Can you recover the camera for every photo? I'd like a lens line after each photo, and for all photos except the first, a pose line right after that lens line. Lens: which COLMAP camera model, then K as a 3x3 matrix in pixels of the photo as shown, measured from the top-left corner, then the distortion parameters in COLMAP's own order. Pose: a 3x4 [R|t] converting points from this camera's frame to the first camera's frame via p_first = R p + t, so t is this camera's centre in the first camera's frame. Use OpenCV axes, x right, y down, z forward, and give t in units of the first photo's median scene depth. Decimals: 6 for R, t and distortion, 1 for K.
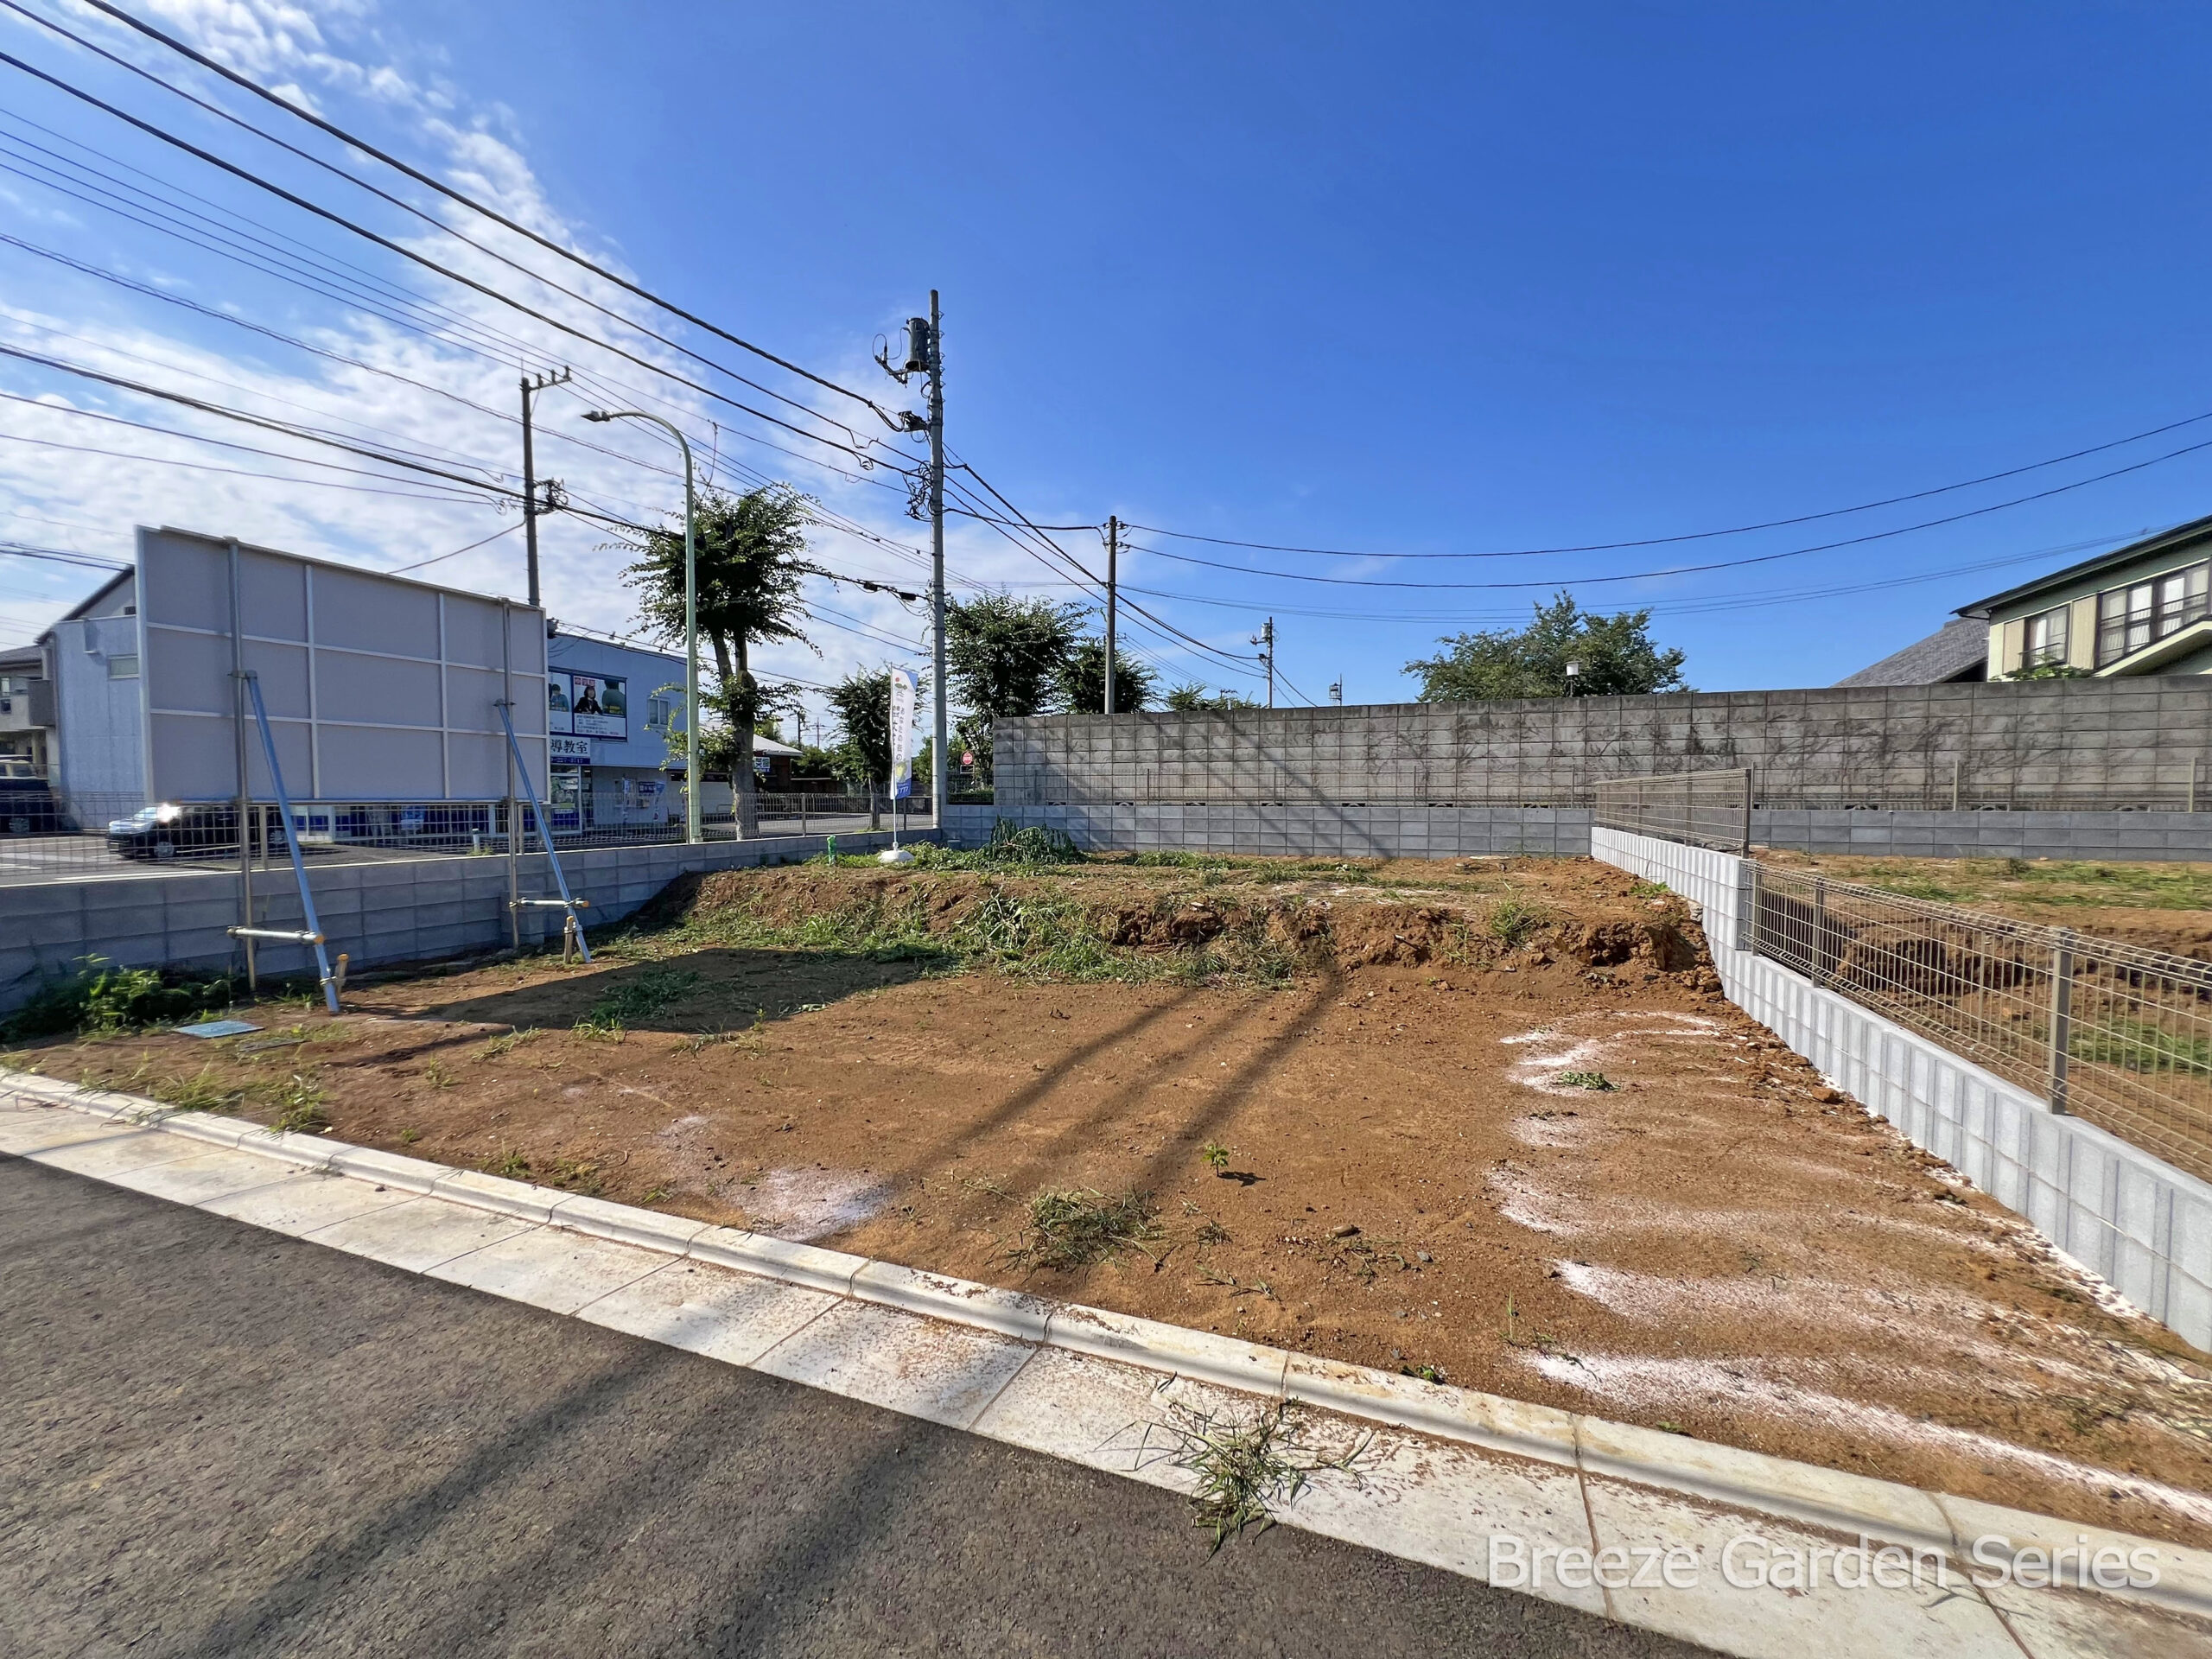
lens RADIAL K [[881.3, 0, 1101.5], [0, 881.3, 833.5], [0, 0, 1]] dist [-0.003578, 0.000938]
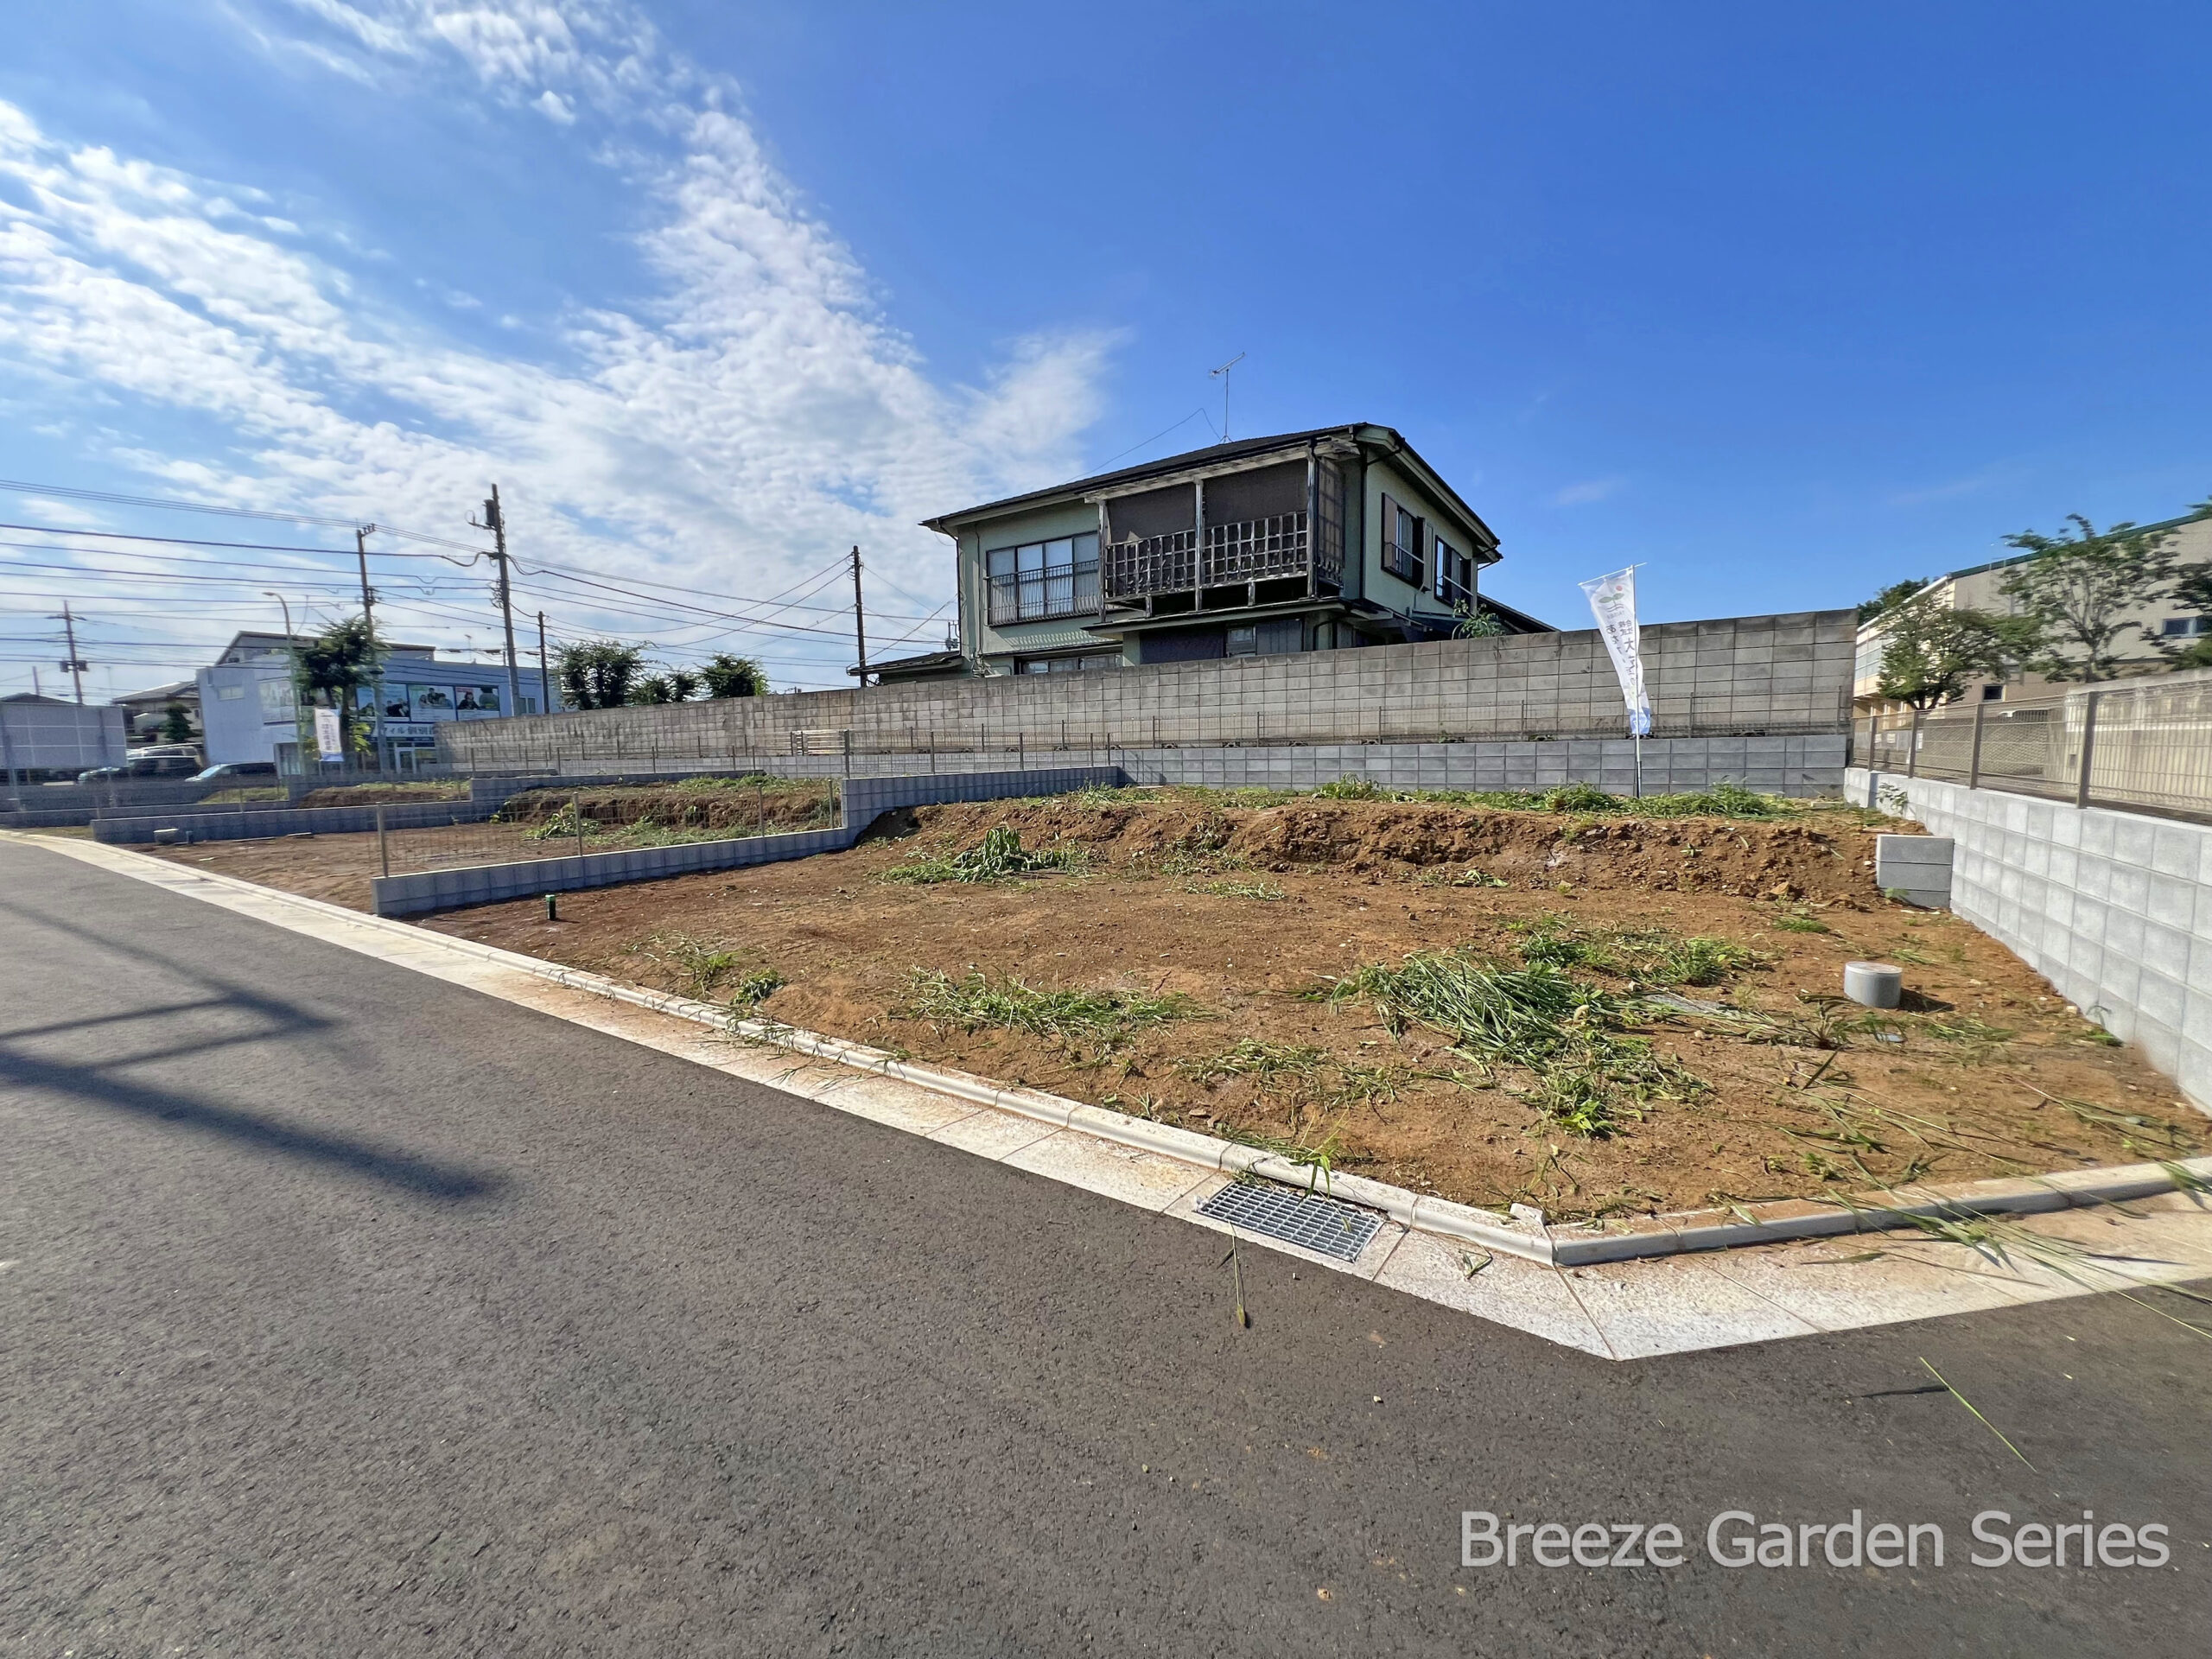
lens RADIAL K [[881.3, 0, 1101.7], [0, 881.3, 839.2], [0, 0, 1]] dist [-0.003578, 0.000938]
pose [[0.979642, -0.000580, -0.200752, 2.731555], [0.012713, 0.998168, 0.059154, 0.065671], [0.200350, -0.060502, 0.977855, -1.129494]]
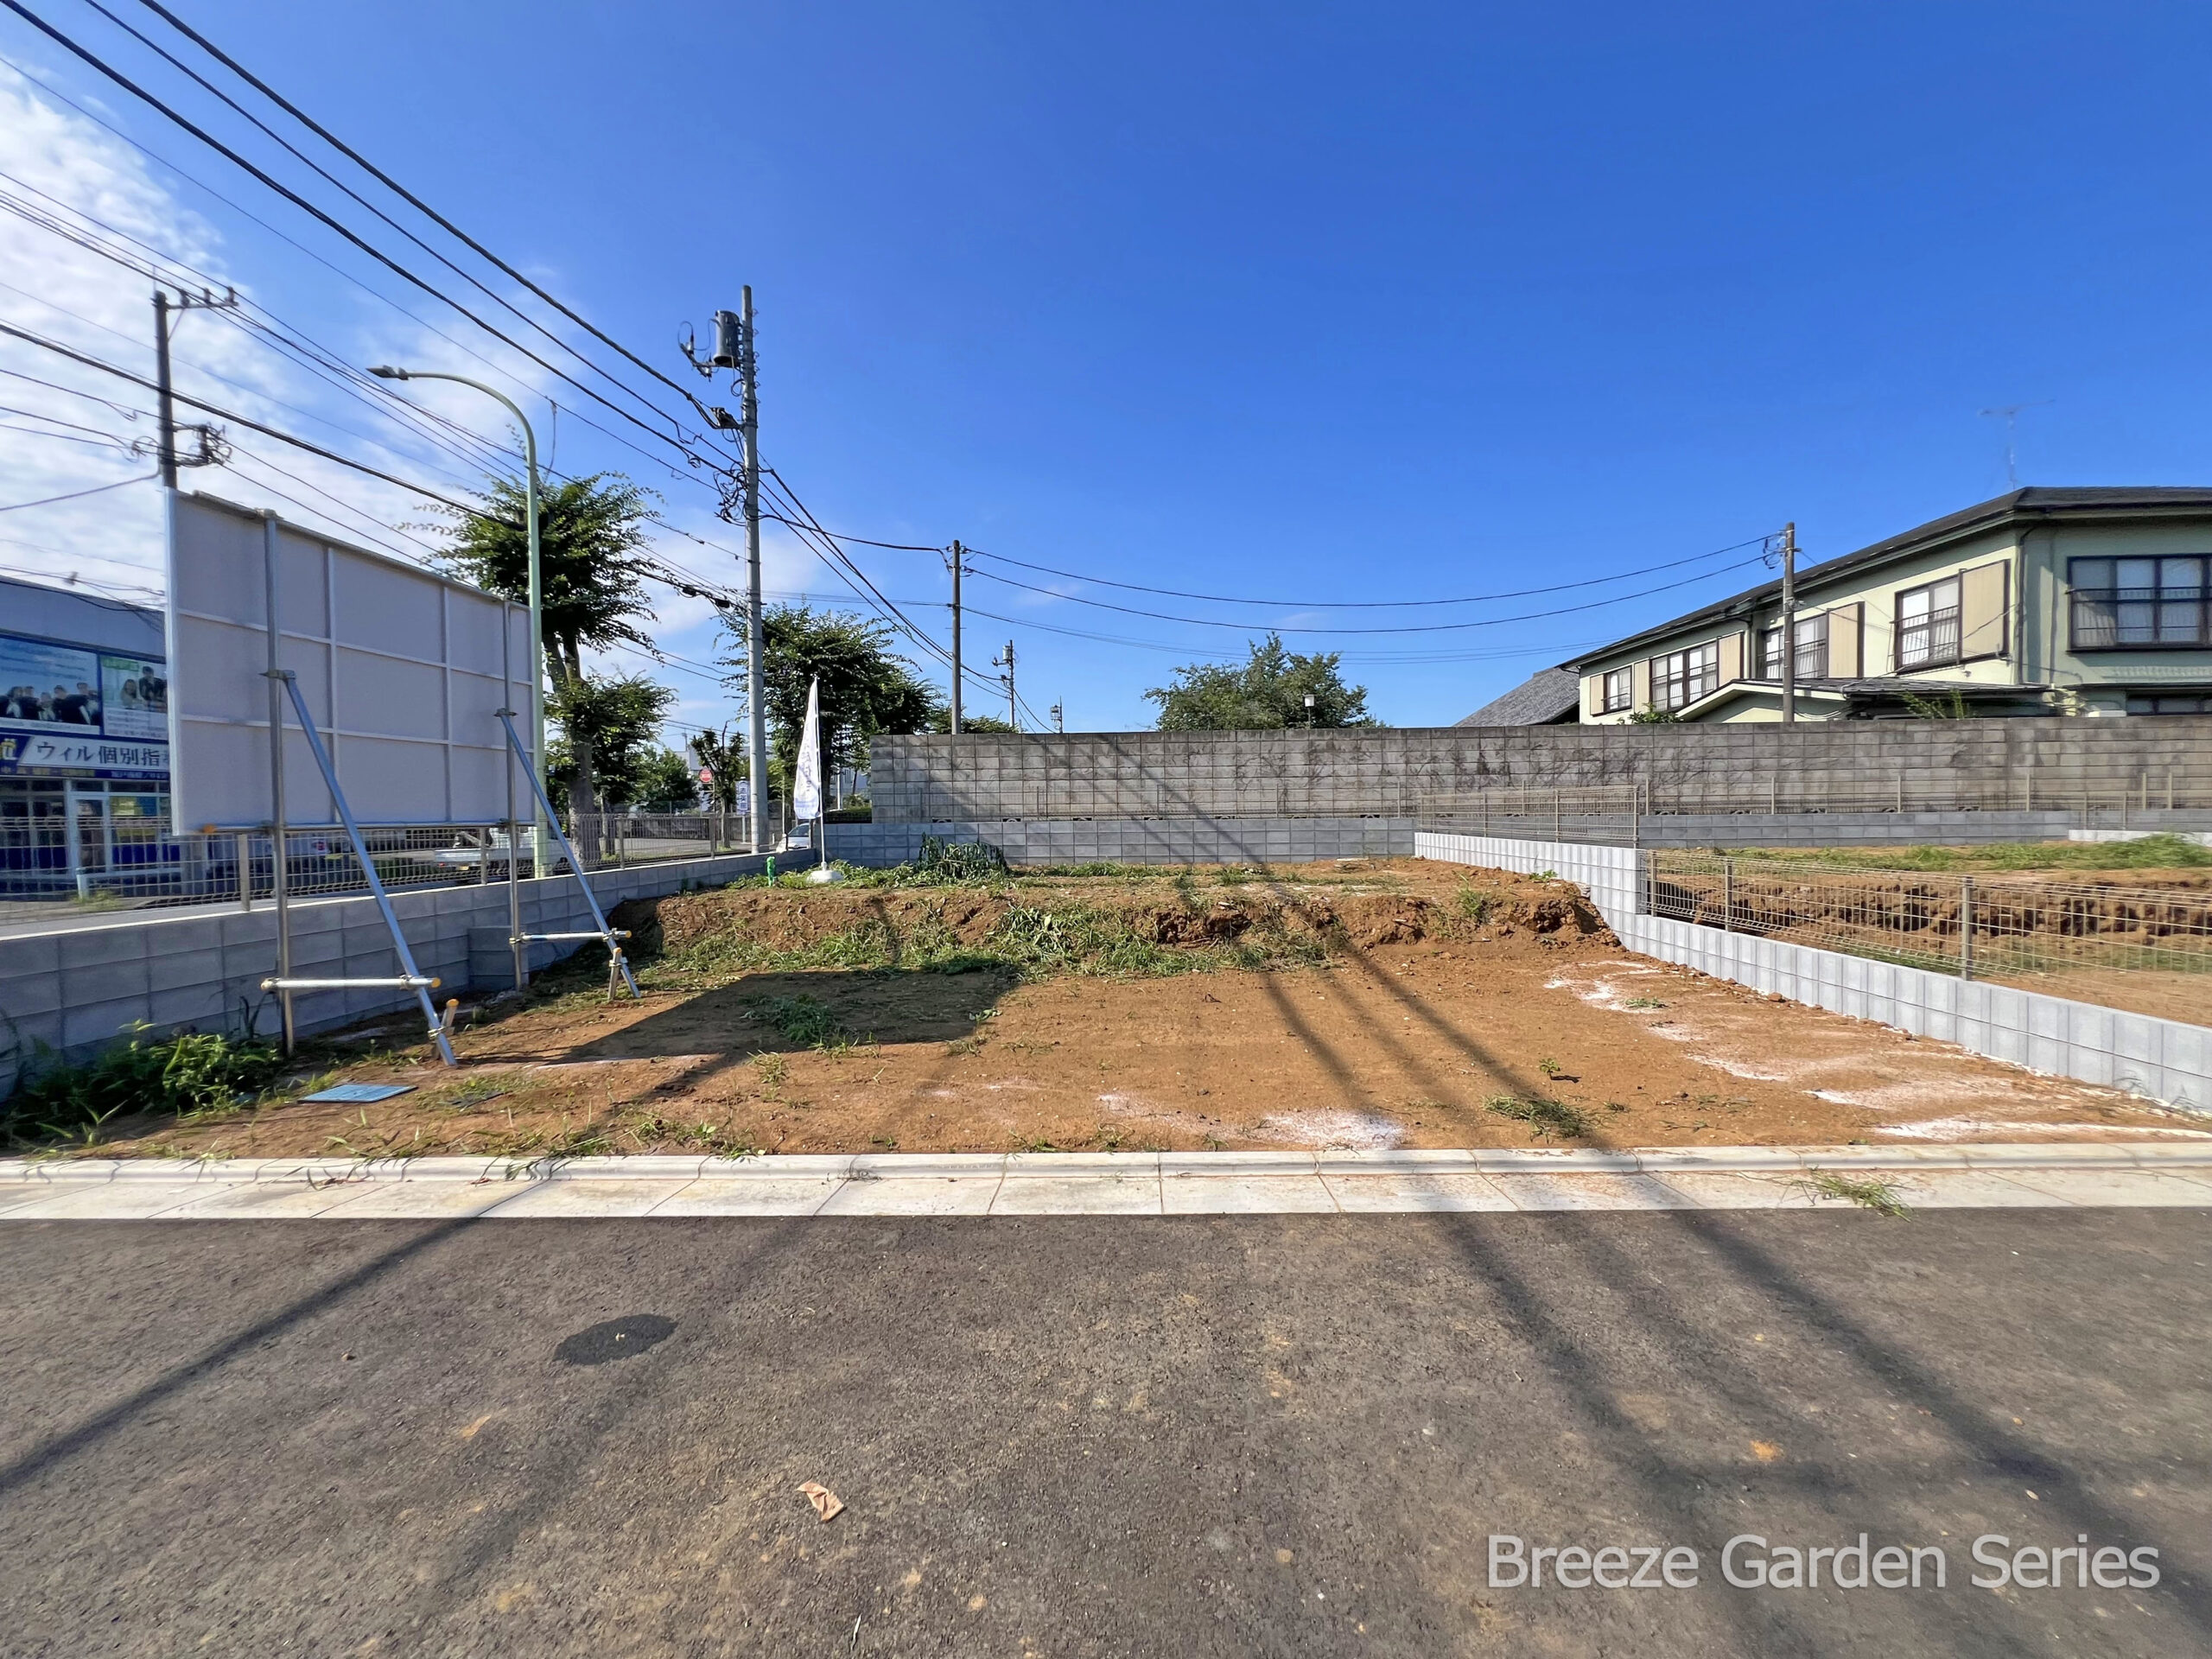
lens RADIAL K [[881.3, 0, 1100.5], [0, 881.3, 832.9], [0, 0, 1]] dist [-0.003578, 0.000938]
pose [[0.942746, -0.019214, 0.332957, -0.301746], [0.026046, 0.999532, -0.016066, 0.001531], [-0.332492, 0.023819, 0.942805, -0.023817]]
